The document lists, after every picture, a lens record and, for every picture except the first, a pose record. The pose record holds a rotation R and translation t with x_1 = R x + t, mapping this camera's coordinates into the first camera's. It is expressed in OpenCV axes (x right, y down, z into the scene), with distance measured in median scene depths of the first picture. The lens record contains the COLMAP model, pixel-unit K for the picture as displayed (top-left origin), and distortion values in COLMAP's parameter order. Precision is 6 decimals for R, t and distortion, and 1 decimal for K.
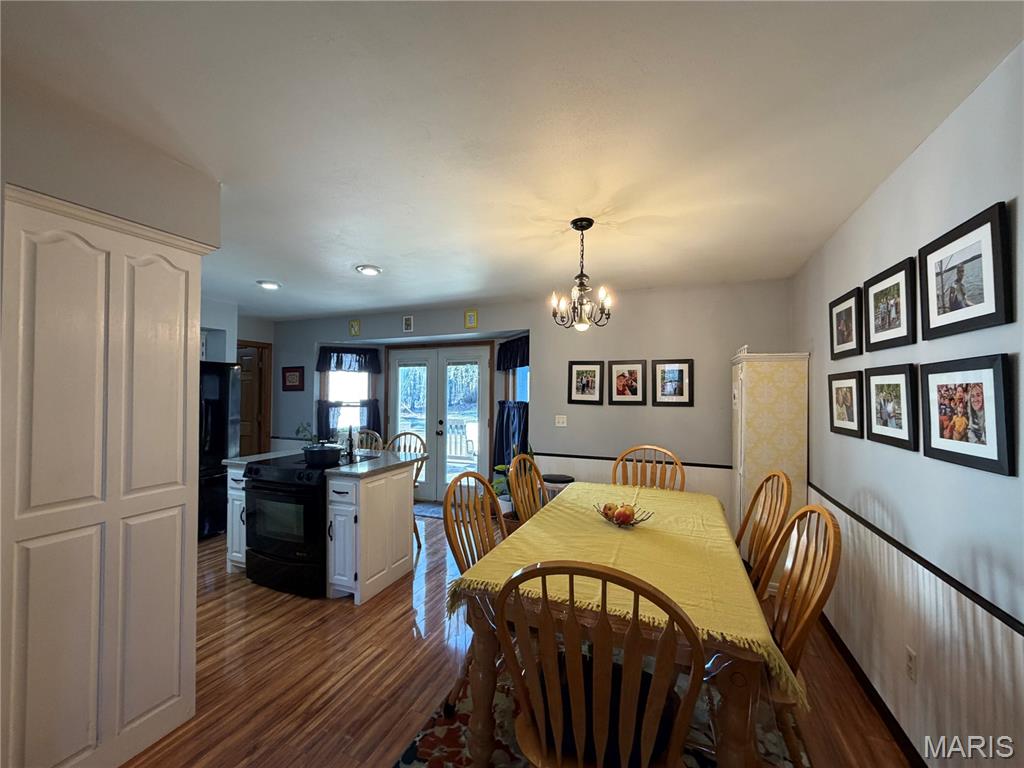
lens RADIAL K [[409.1, 0, 509.0], [0, 409.1, 385.4], [0, 0, 1]] dist [-0.000221, -0.000053]
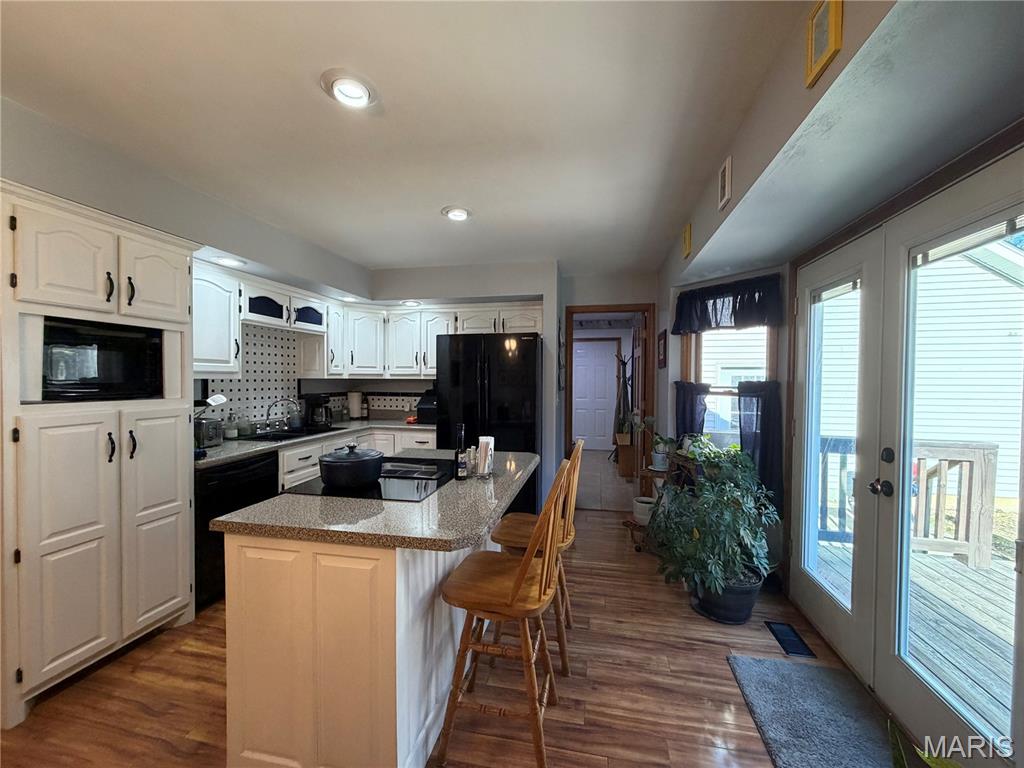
lens RADIAL K [[409.1, 0, 509.0], [0, 409.1, 385.4], [0, 0, 1]] dist [-0.000221, -0.000053]
pose [[0.171749, 0.021088, -0.984915, 0.122566], [0.018600, 0.999523, 0.024645, 0.030209], [0.984965, -0.022552, 0.171275, 0.855543]]
